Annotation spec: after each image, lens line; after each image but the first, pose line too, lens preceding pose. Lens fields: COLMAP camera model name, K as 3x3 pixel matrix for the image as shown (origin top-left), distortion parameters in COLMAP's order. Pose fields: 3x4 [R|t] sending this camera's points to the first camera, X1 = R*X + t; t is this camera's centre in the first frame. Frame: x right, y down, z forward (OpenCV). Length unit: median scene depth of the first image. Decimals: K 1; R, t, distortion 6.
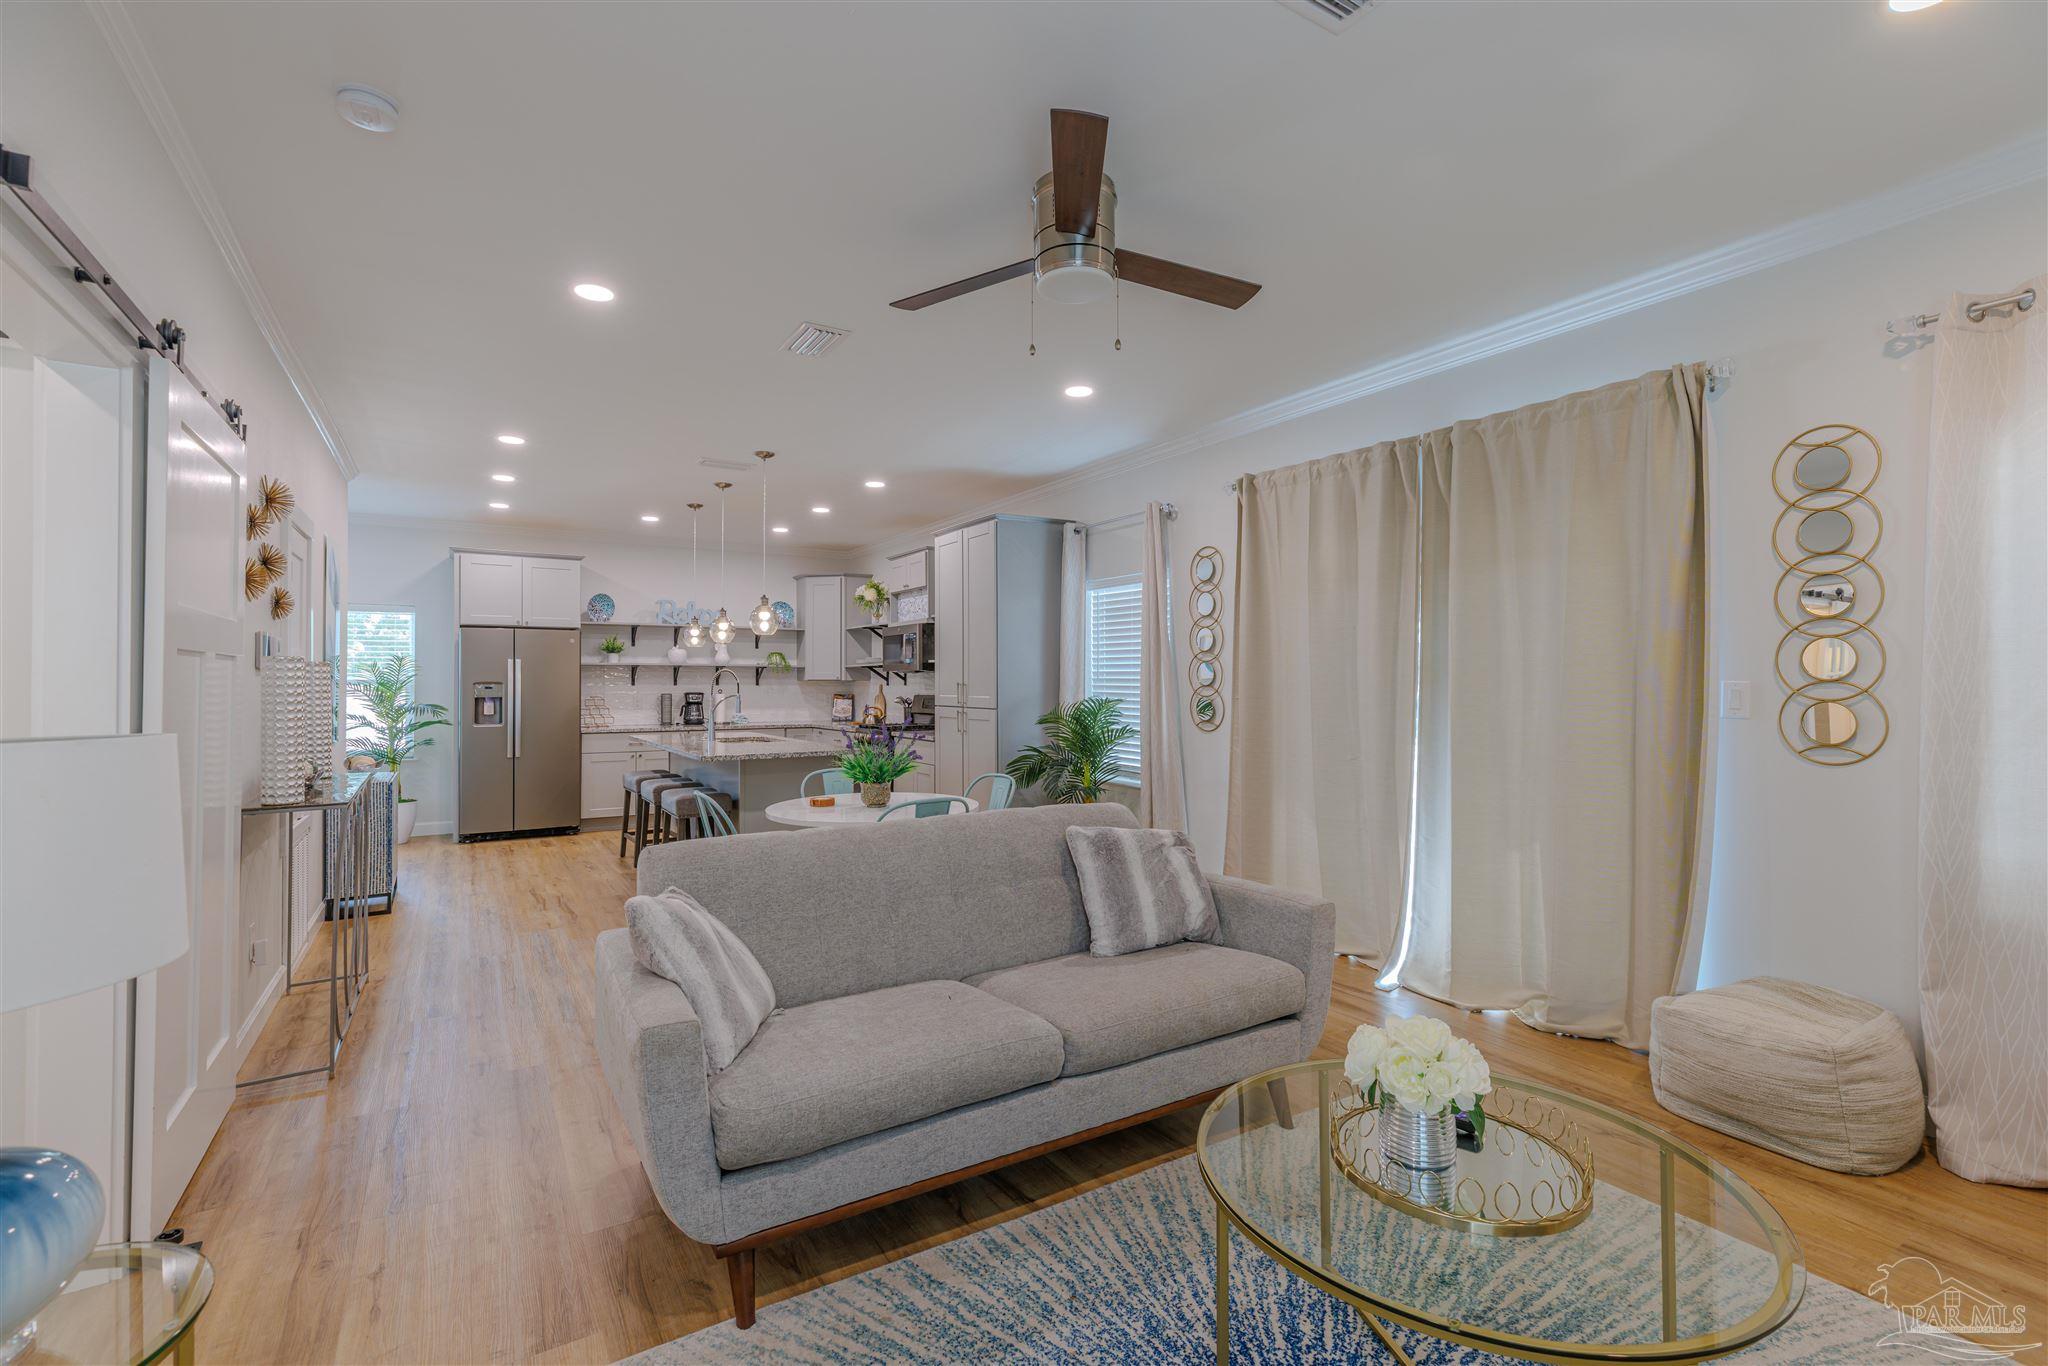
lens RADIAL K [[913.5, 0, 1016.5], [0, 913.5, 674.5], [0, 0, 1]] dist [0.005008, -0.000021]
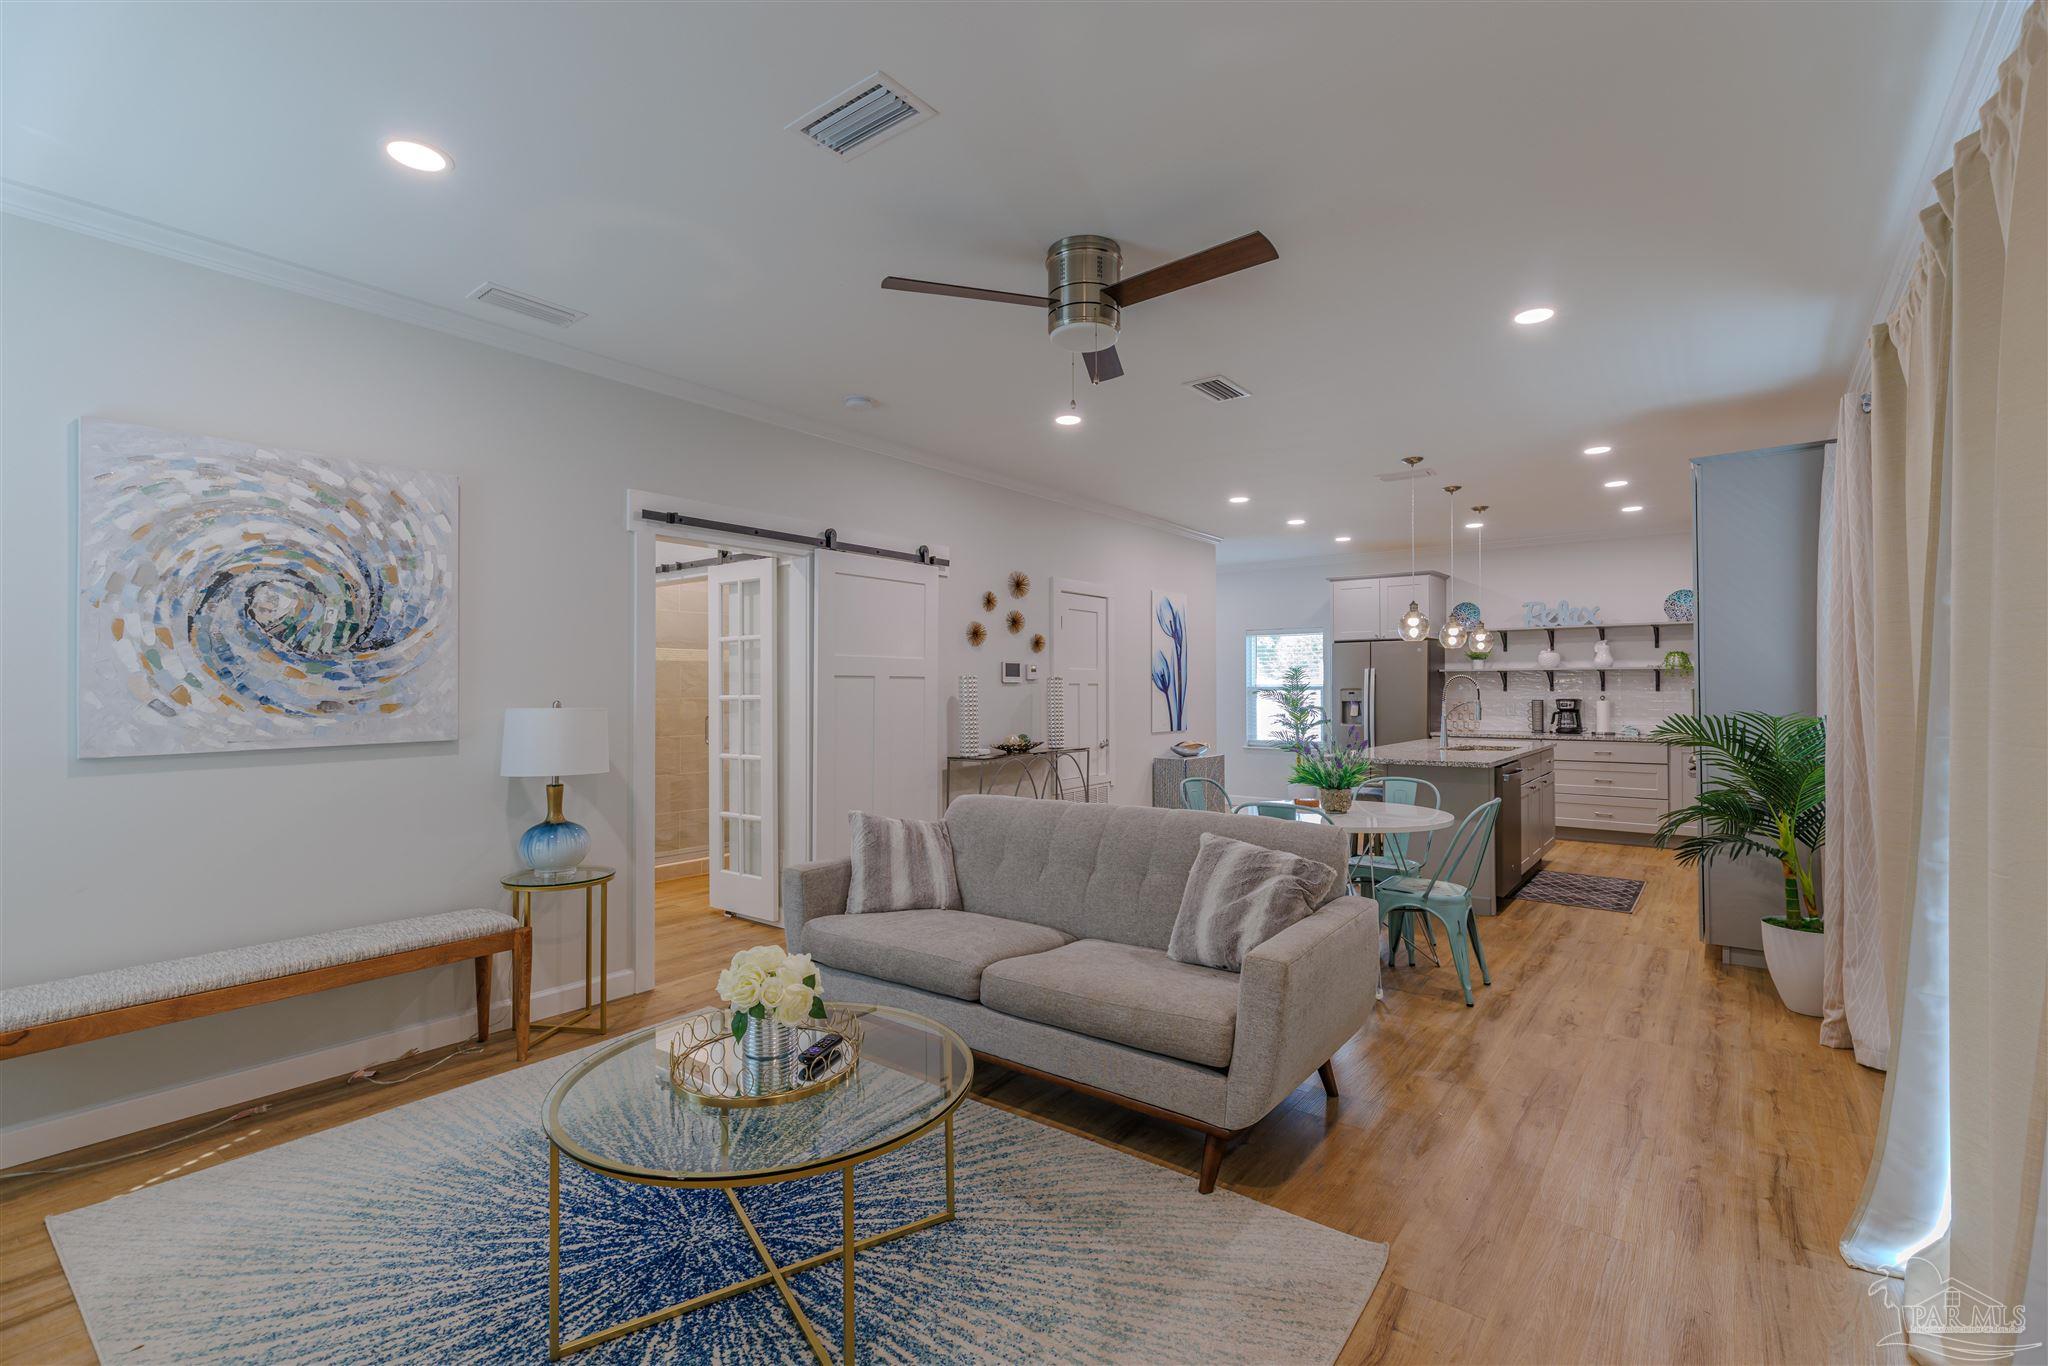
lens RADIAL K [[913.5, 0, 1024.0], [0, 913.5, 682.3], [0, 0, 1]] dist [0.005008, -0.000021]
pose [[0.354143, -0.007896, -0.935158, 0.565102], [0.011051, 0.999930, -0.004258, 0.001333], [0.935126, -0.008826, 0.354205, 0.276473]]
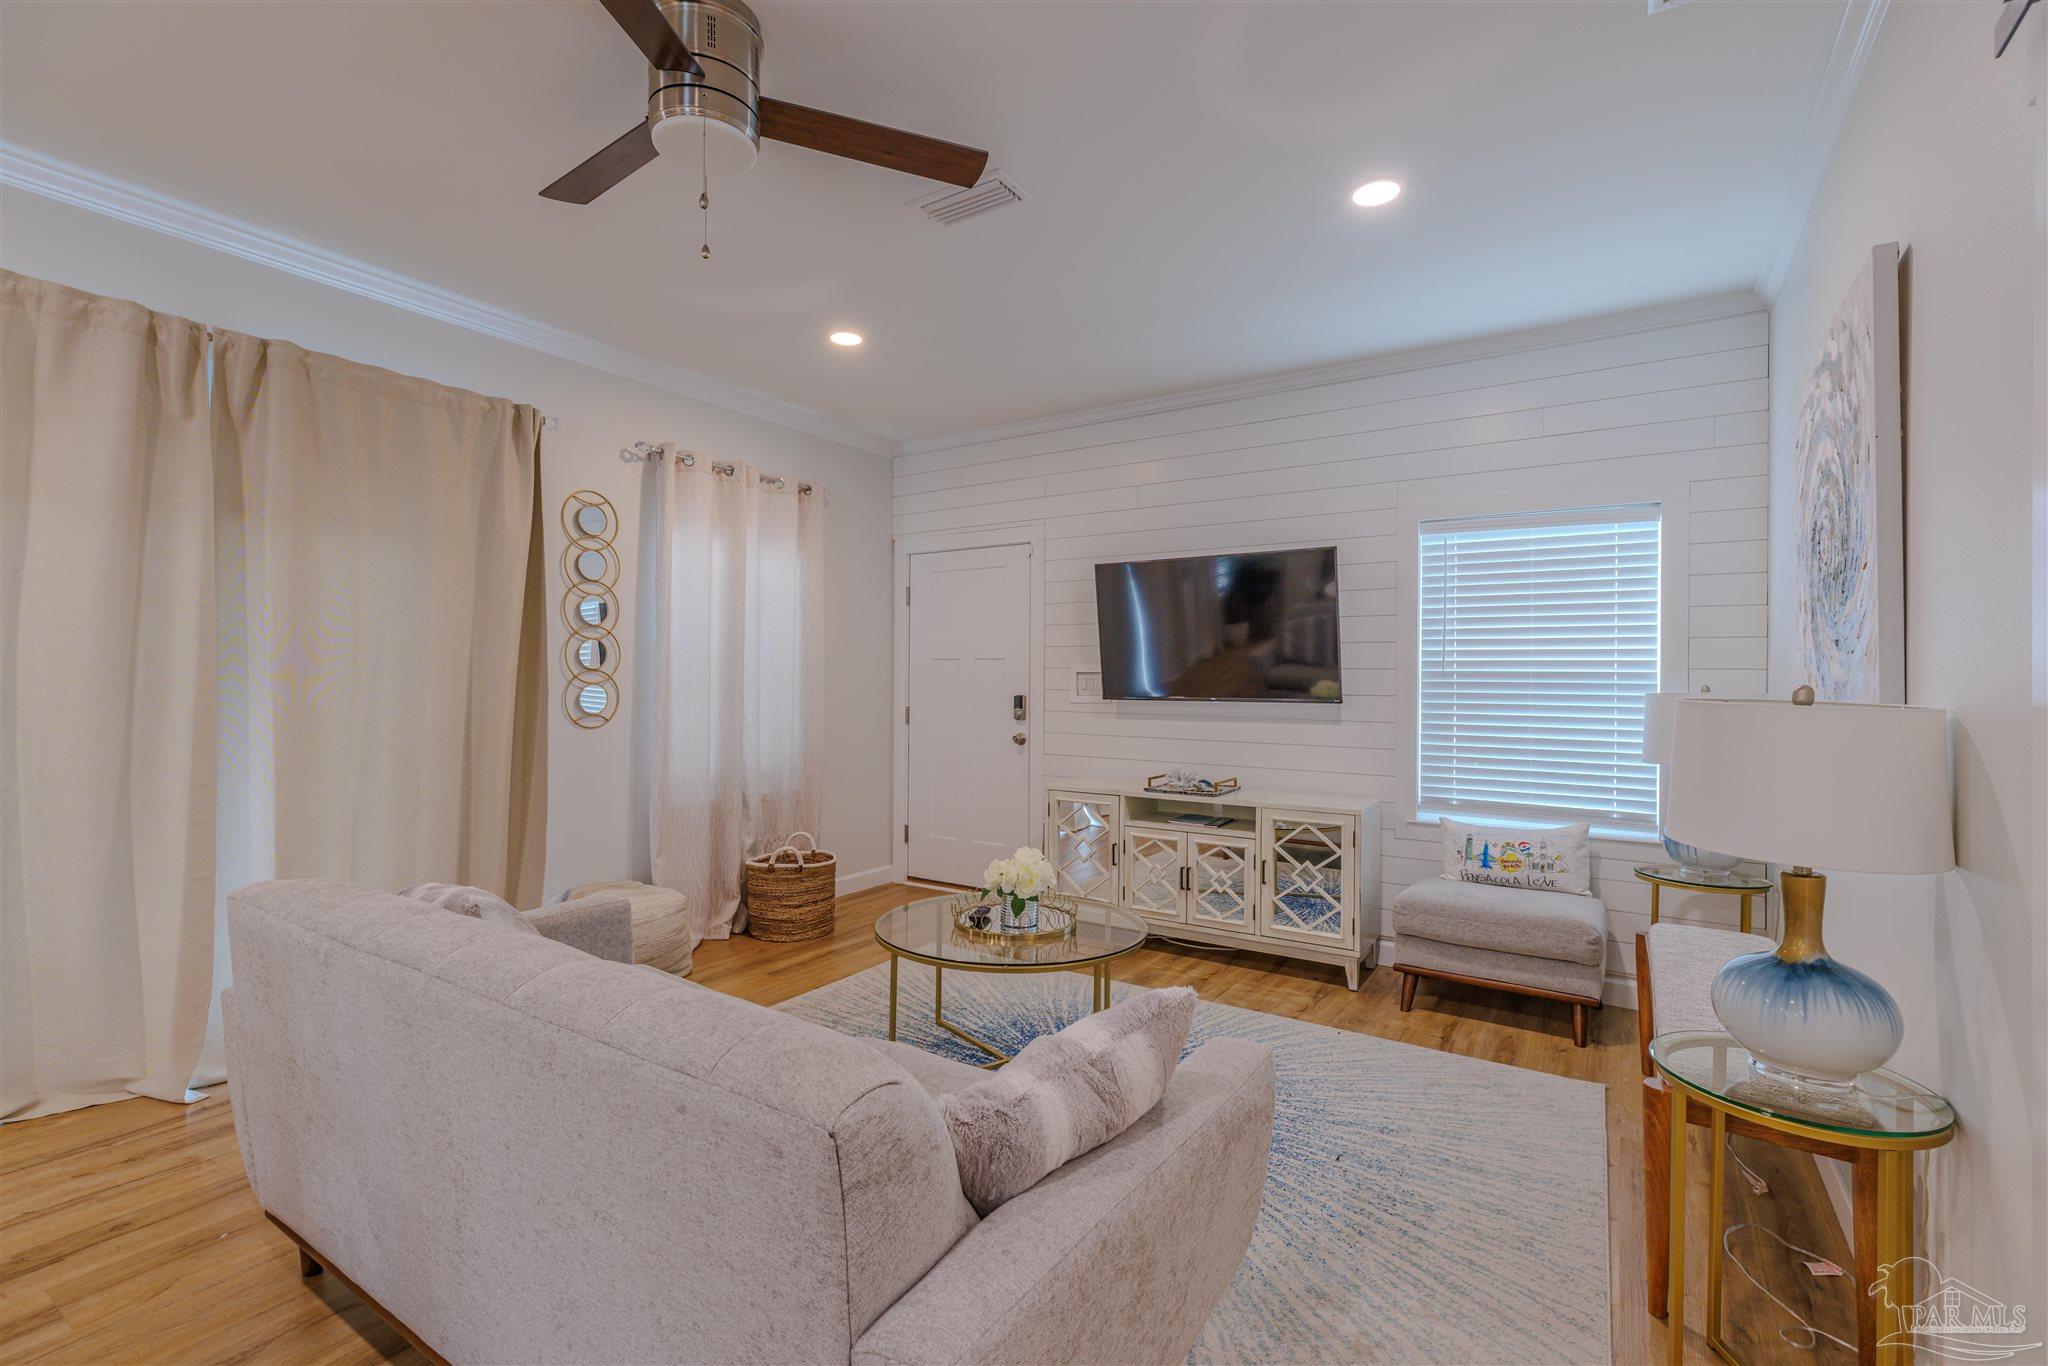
lens RADIAL K [[913.5, 0, 1022.6], [0, 913.5, 679.5], [0, 0, 1]] dist [0.005008, -0.000021]
pose [[-0.431750, -0.002352, 0.901990, -0.386232], [-0.013526, 0.999901, -0.003867, 0.010003], [-0.901892, -0.013869, -0.431739, 0.567651]]
